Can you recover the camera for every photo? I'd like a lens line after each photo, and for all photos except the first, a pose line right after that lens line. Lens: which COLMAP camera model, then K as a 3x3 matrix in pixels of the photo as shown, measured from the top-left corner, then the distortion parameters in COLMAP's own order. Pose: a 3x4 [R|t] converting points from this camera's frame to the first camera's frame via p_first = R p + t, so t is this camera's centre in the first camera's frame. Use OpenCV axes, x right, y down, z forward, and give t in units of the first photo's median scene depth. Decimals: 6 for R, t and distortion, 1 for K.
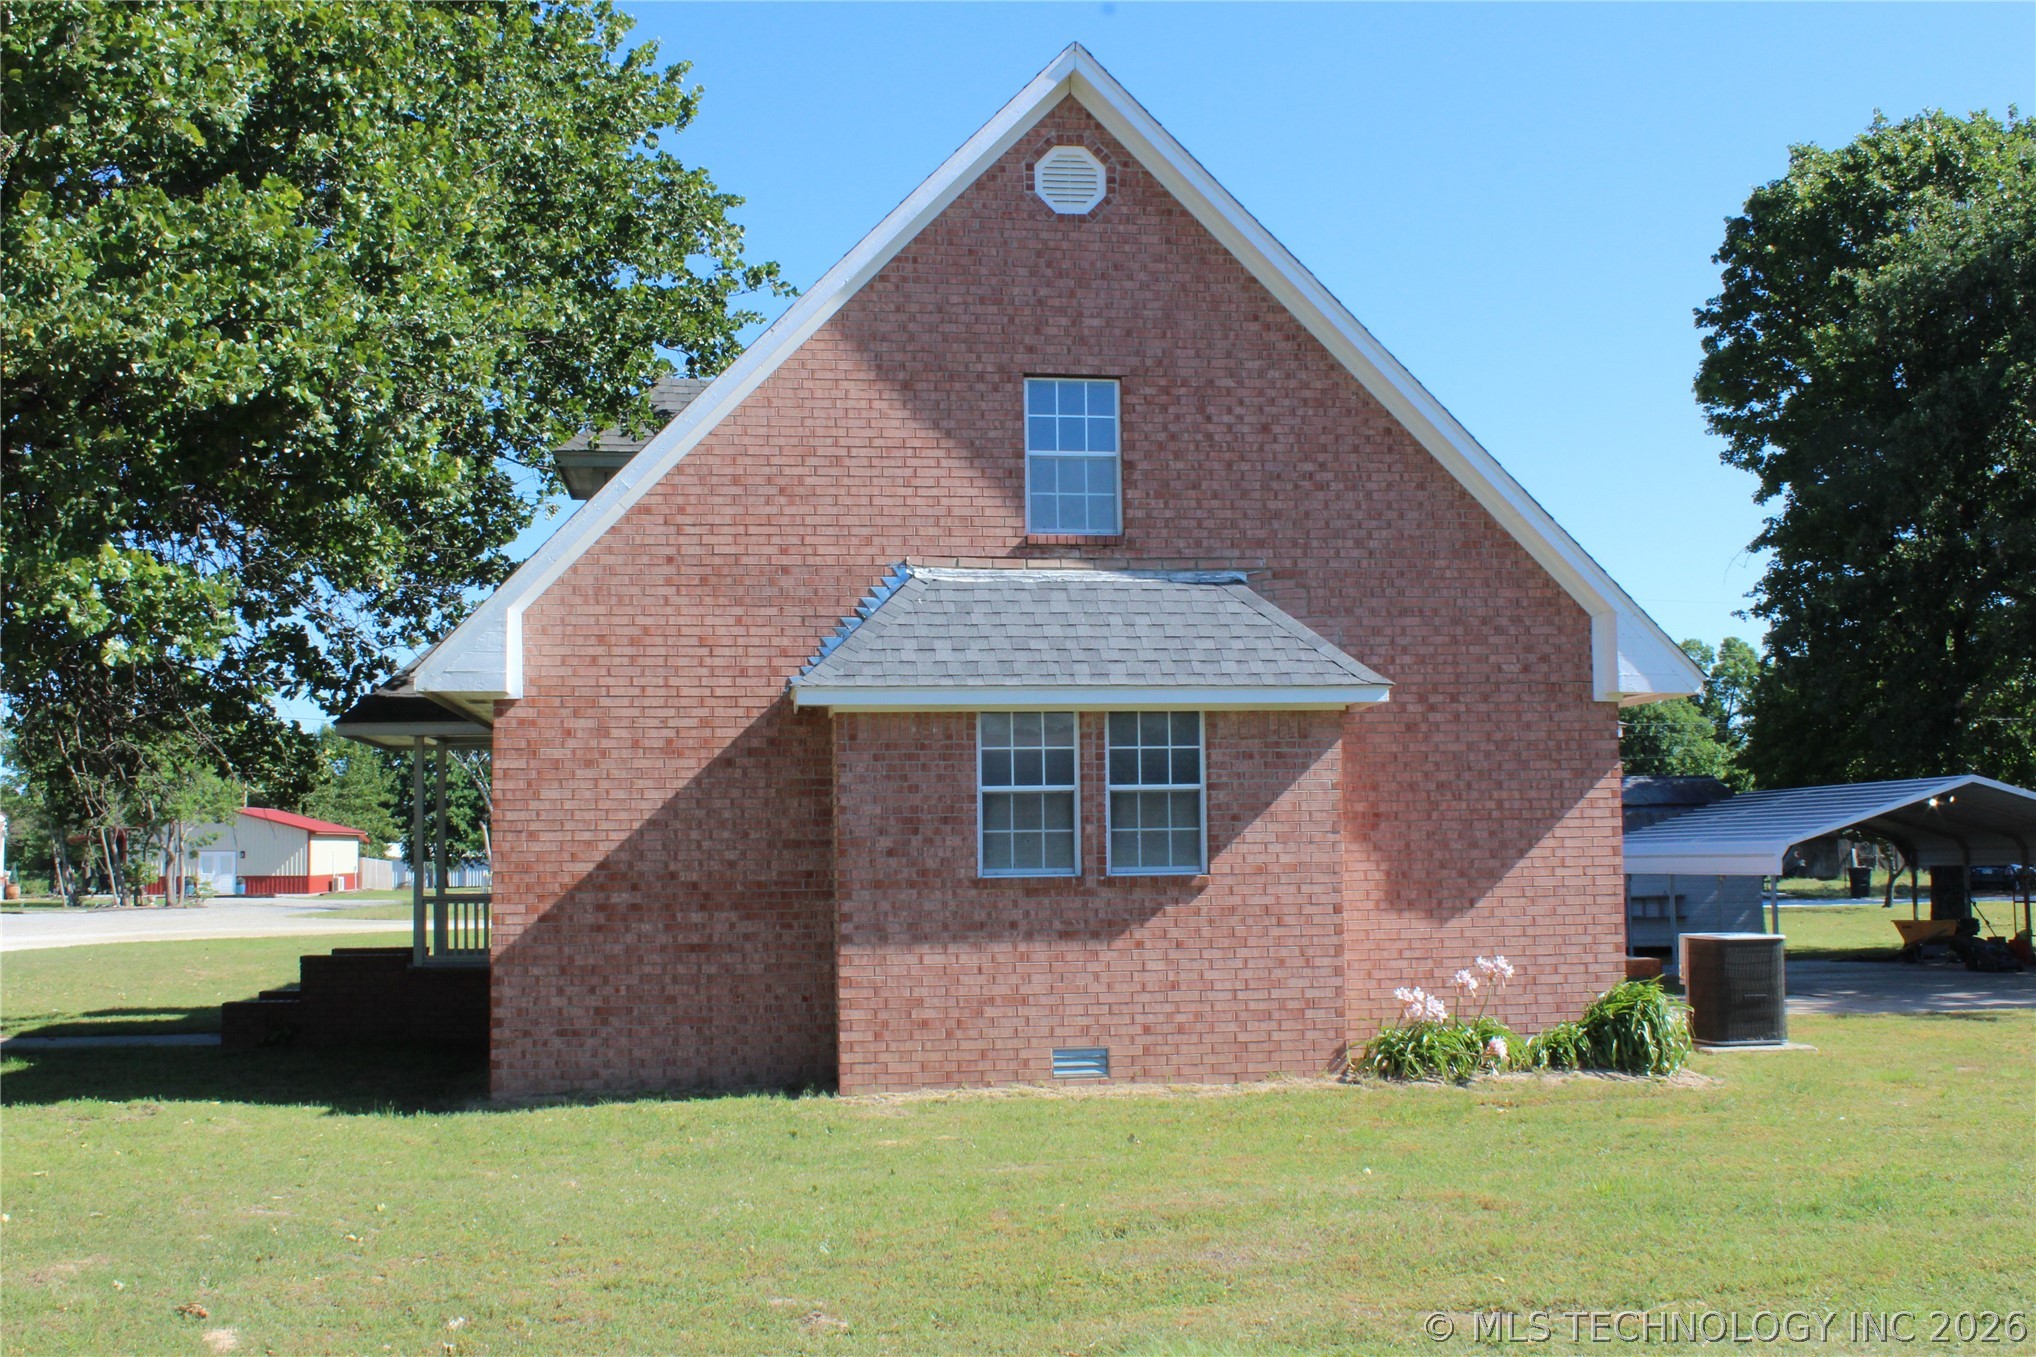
lens RADIAL K [[2059.1, 0, 1009.2], [0, 2059.1, 681.3], [0, 0, 1]] dist [-0.137176, 0.167004]
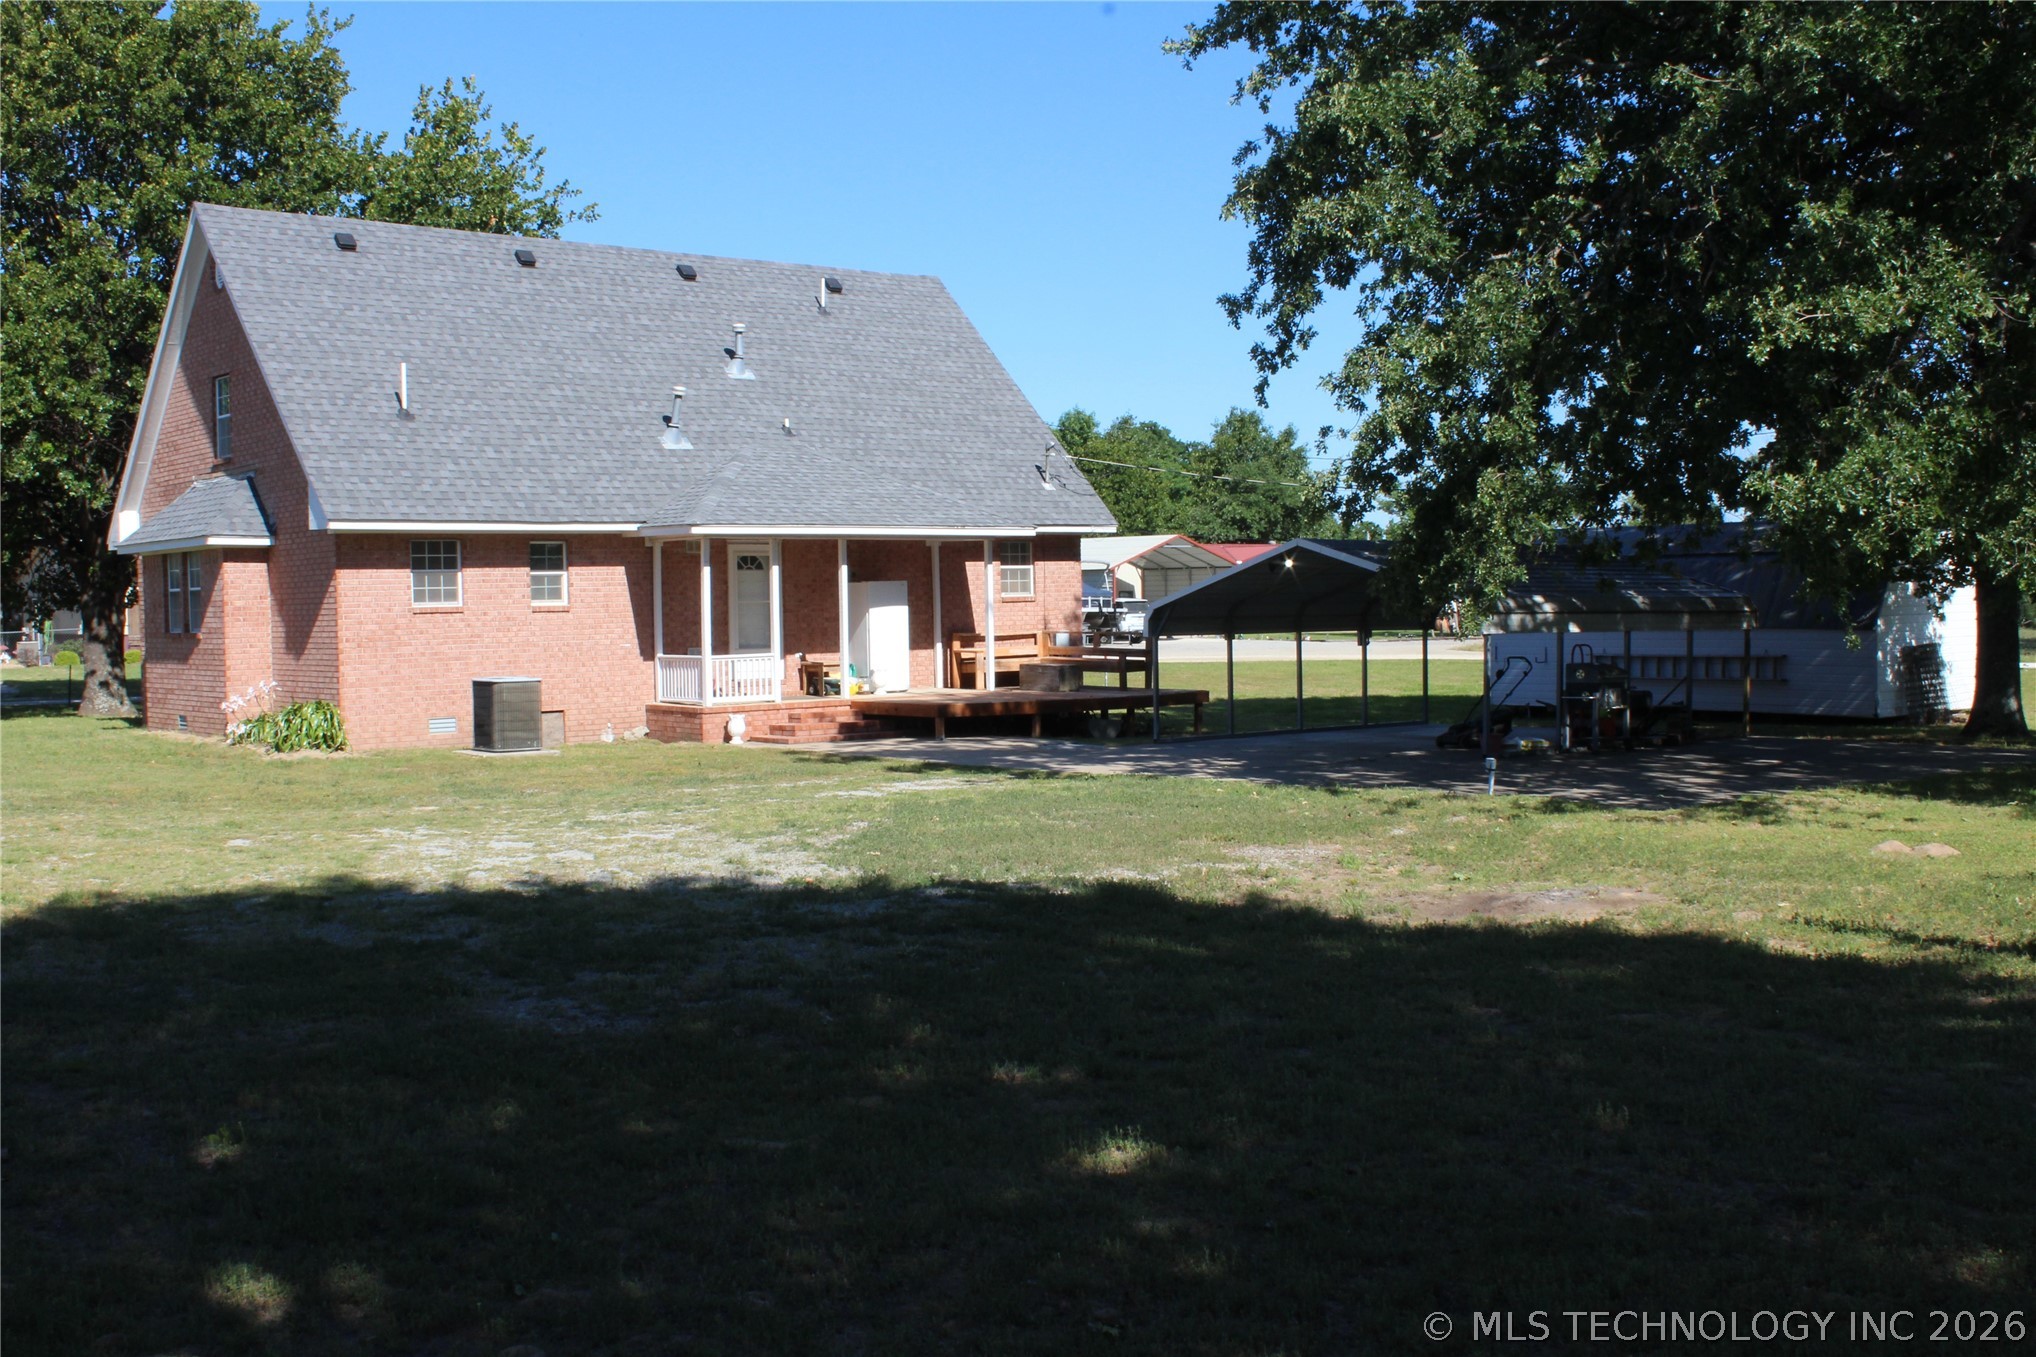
lens RADIAL K [[2059.1, 0, 1009.2], [0, 2059.1, 681.3], [0, 0, 1]] dist [-0.137176, 0.167004]
pose [[0.537050, 0.032926, -0.842908, 2.064178], [0.072833, 0.993696, 0.085221, 0.029709], [0.840400, -0.107160, 0.531266, 0.586814]]
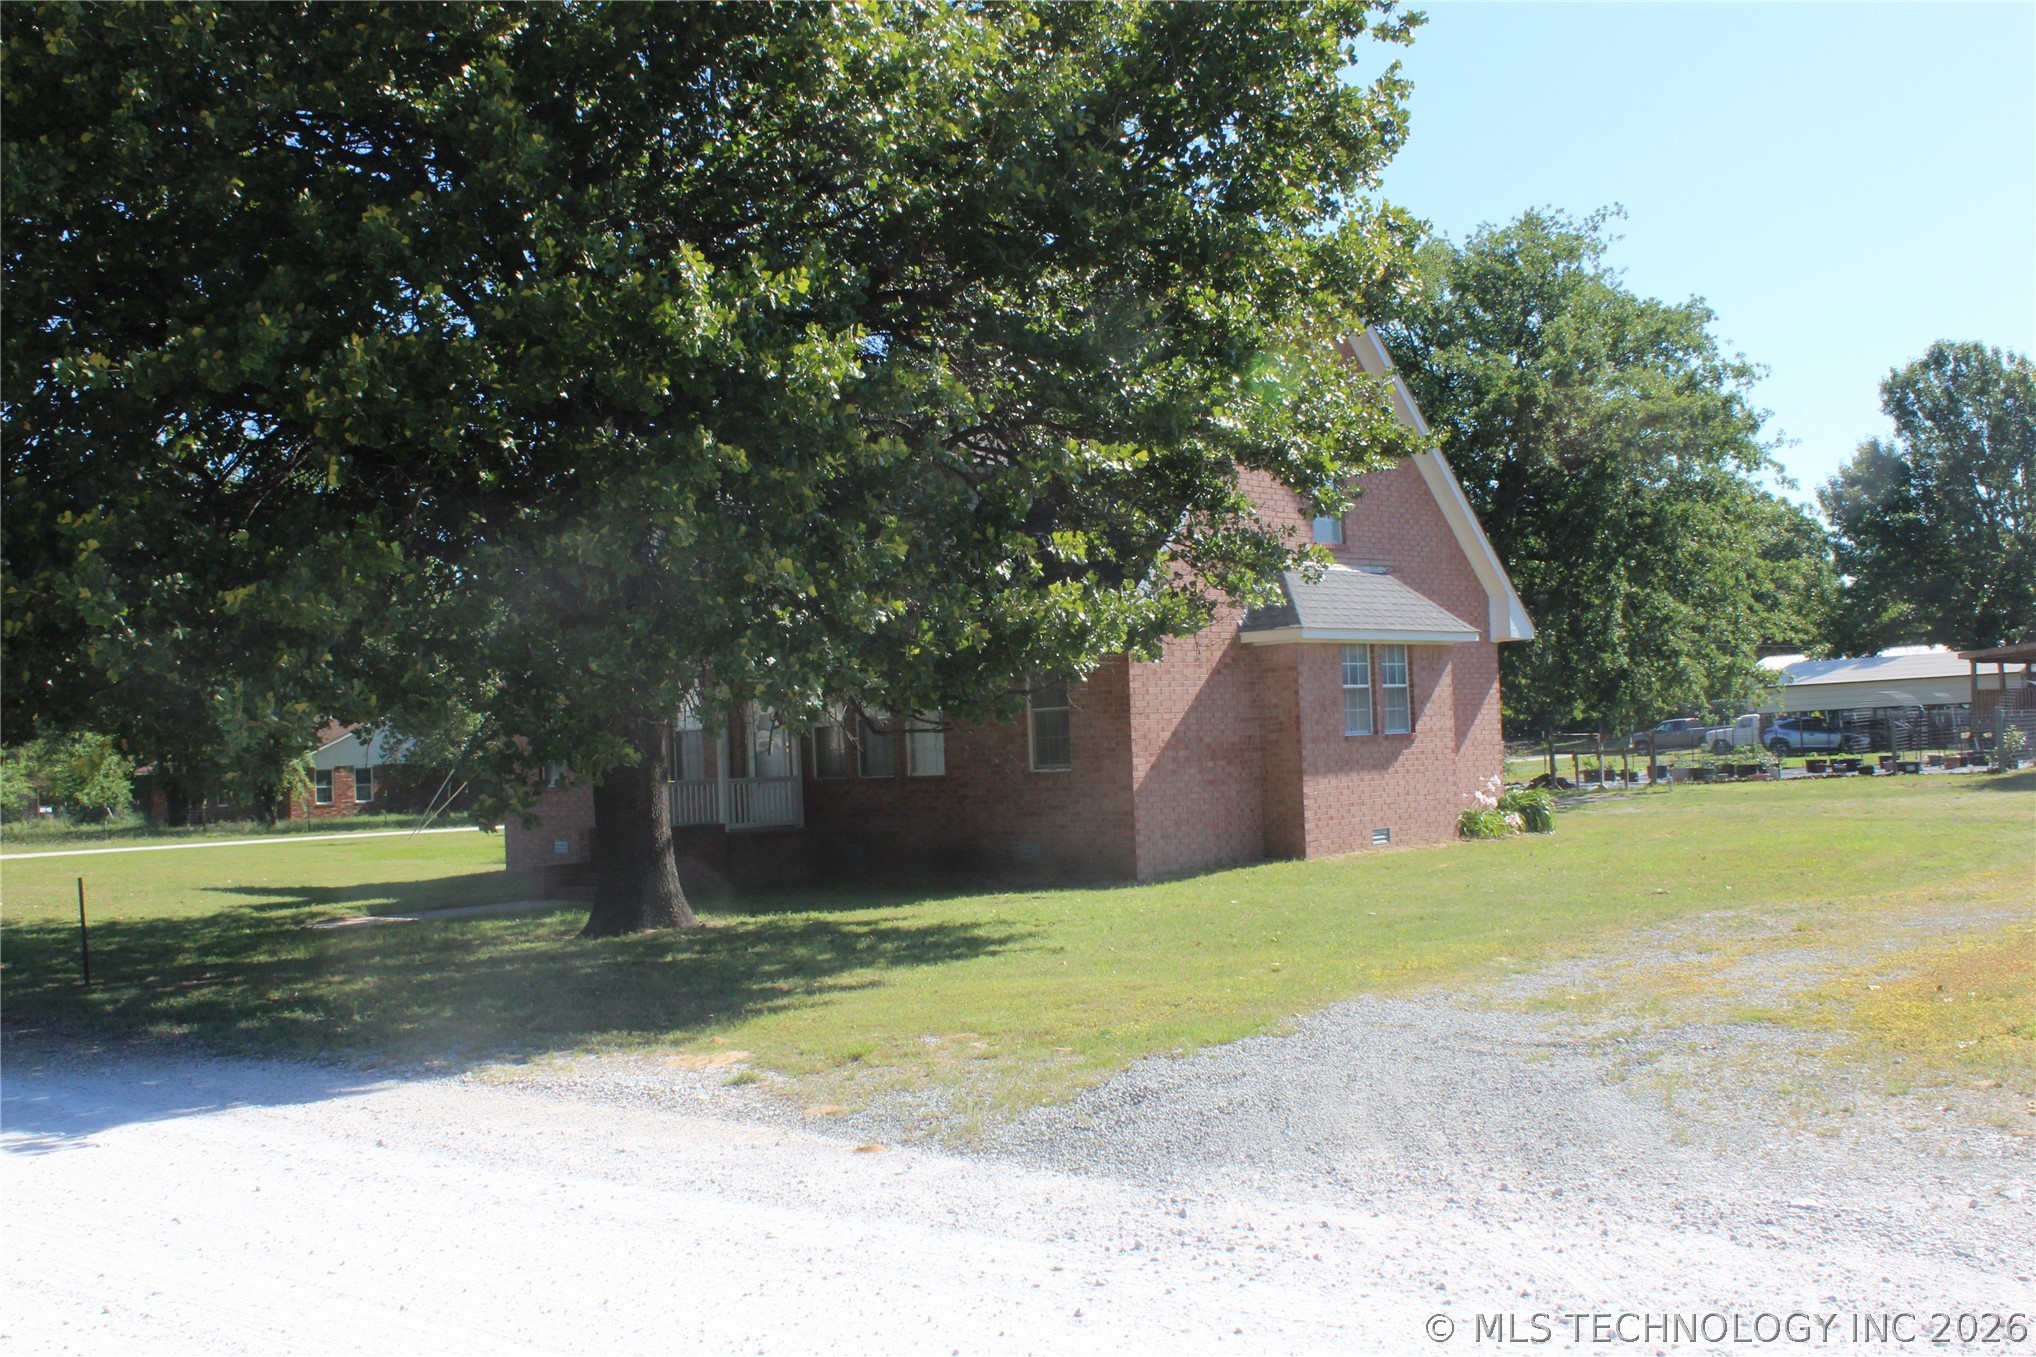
lens RADIAL K [[2059.1, 0, 1009.2], [0, 2059.1, 681.3], [0, 0, 1]] dist [-0.137176, 0.167004]
pose [[0.761877, 0.001149, 0.647720, -1.320182], [-0.024157, 0.999353, 0.026641, 0.006697], [-0.647271, -0.035944, 0.761412, -0.163256]]
